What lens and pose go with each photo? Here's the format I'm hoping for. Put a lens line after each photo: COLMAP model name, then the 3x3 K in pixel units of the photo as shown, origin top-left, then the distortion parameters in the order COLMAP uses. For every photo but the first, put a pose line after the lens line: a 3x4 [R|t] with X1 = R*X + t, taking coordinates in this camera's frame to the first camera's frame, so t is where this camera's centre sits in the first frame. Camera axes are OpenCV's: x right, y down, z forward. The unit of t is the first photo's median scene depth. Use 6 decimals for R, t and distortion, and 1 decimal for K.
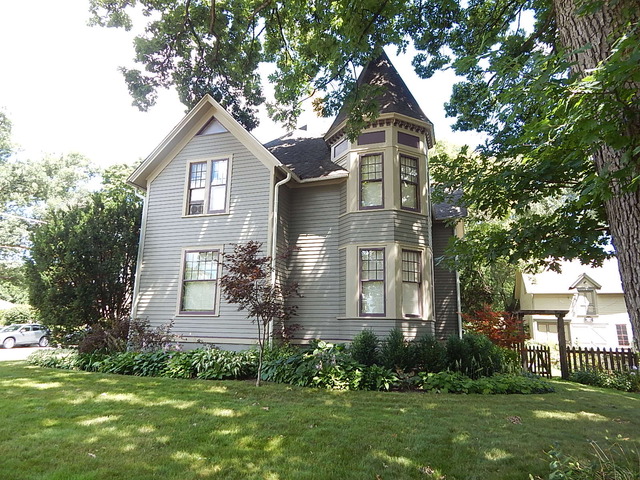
lens RADIAL K [[431.6, 0, 318.5], [0, 431.6, 236.2], [0, 0, 1]] dist [0.003586, 0.000519]
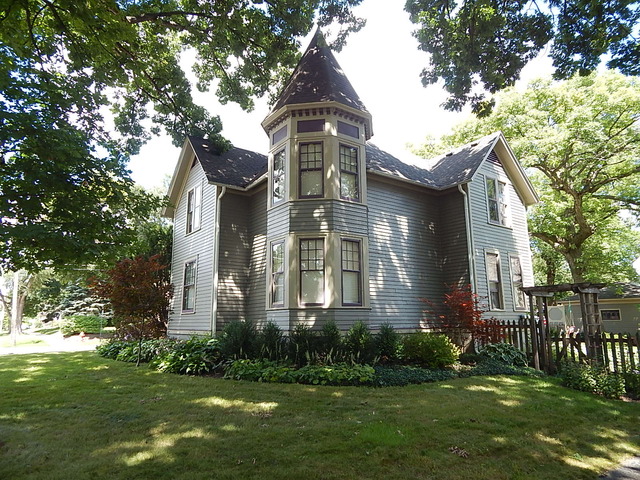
lens RADIAL K [[431.6, 0, 318.5], [0, 431.6, 236.2], [0, 0, 1]] dist [0.003586, 0.000519]
pose [[0.793696, -0.145102, -0.590755, 0.798096], [0.153883, 0.987441, -0.035791, 0.064999], [0.588529, -0.062500, 0.806057, 0.213322]]
